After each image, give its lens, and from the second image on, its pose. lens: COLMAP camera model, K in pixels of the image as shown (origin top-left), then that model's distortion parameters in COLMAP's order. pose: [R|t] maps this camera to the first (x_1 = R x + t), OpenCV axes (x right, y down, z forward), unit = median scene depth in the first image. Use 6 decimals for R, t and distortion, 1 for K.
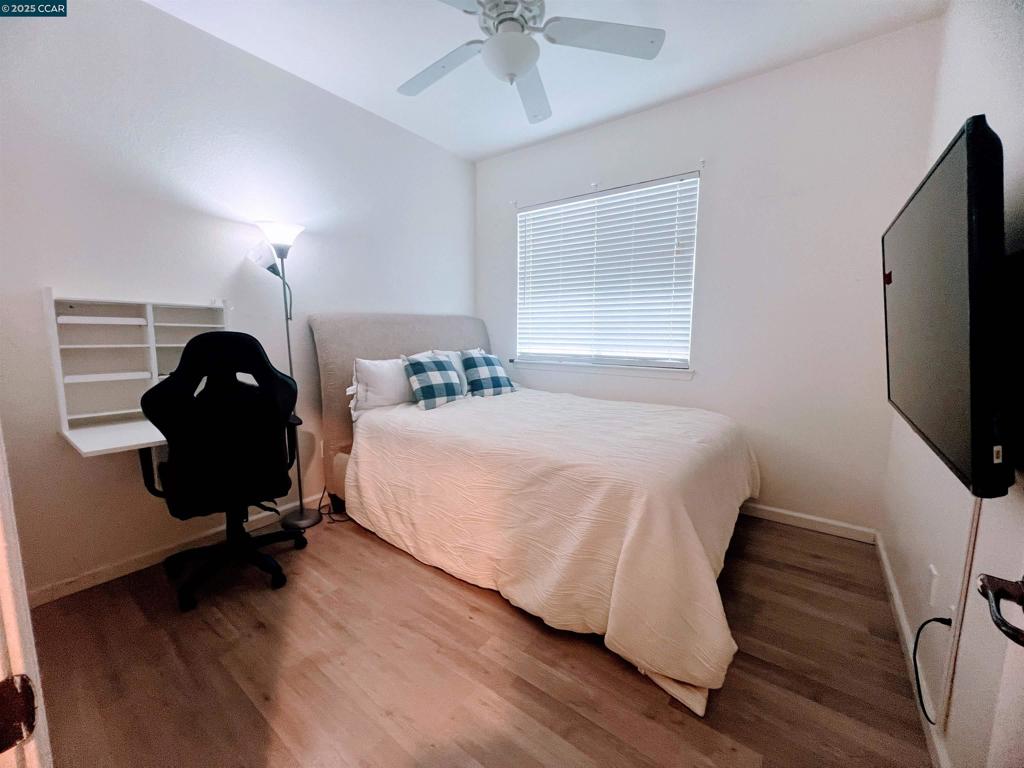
lens RADIAL K [[409.5, 0, 509.4], [0, 409.5, 383.5], [0, 0, 1]] dist [0.000644, 0.000133]
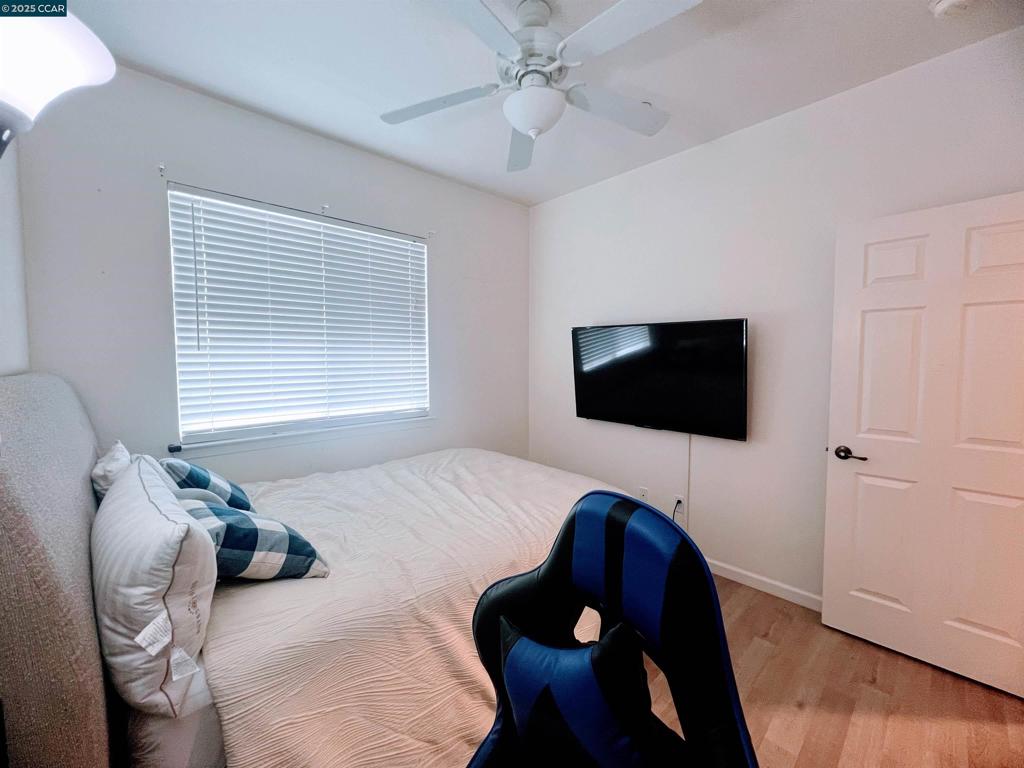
lens RADIAL K [[411.2, 0, 512.0], [0, 411.2, 384.0], [0, 0, 1]] dist [-0.000147, -0.000006]
pose [[0.166190, -0.071160, 0.983523, -0.596099], [0.137221, 0.989358, 0.048395, -0.143247], [-0.976500, 0.126917, 0.174186, 0.598721]]
